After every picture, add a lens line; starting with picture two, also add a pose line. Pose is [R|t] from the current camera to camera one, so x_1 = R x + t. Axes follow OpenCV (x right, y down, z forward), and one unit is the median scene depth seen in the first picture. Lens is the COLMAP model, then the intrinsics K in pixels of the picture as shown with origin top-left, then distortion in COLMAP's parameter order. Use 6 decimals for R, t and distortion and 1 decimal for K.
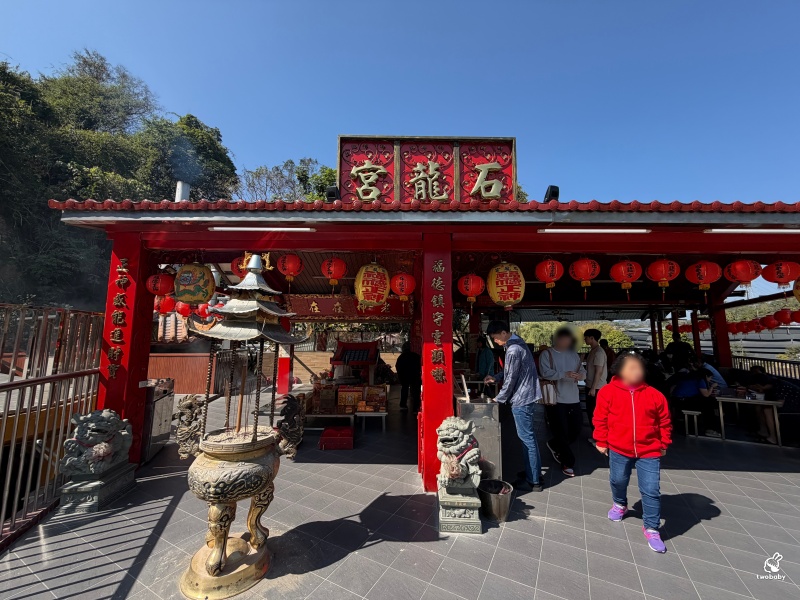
lens RADIAL K [[318.7, 0, 400.0], [0, 318.7, 300.0], [0, 0, 1]] dist [0.002205, 0.000060]
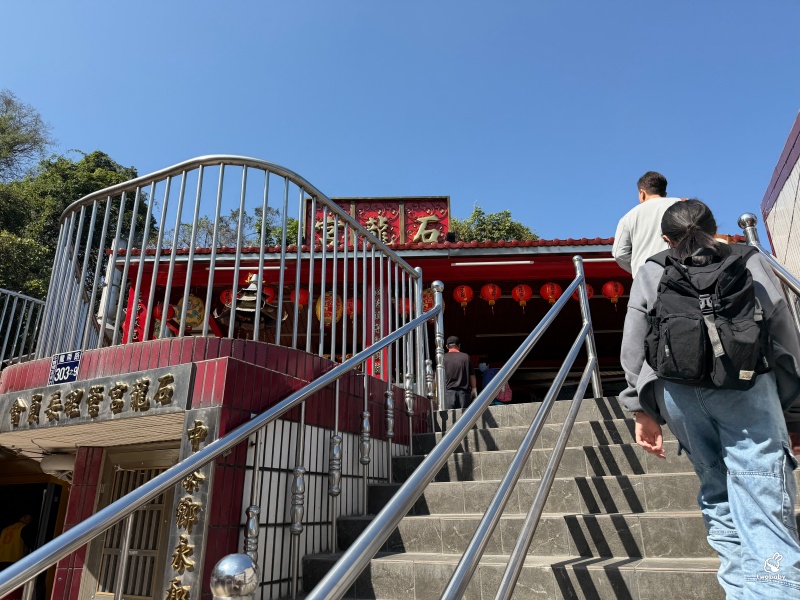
lens RADIAL K [[559.7, 0, 395.4], [0, 559.7, 304.2], [0, 0, 1]] dist [0.117980, -0.176121]
pose [[0.999420, -0.023084, -0.025039, 0.200124], [0.016744, 0.973289, -0.228971, 0.385914], [0.029656, 0.228419, 0.973111, -1.011669]]
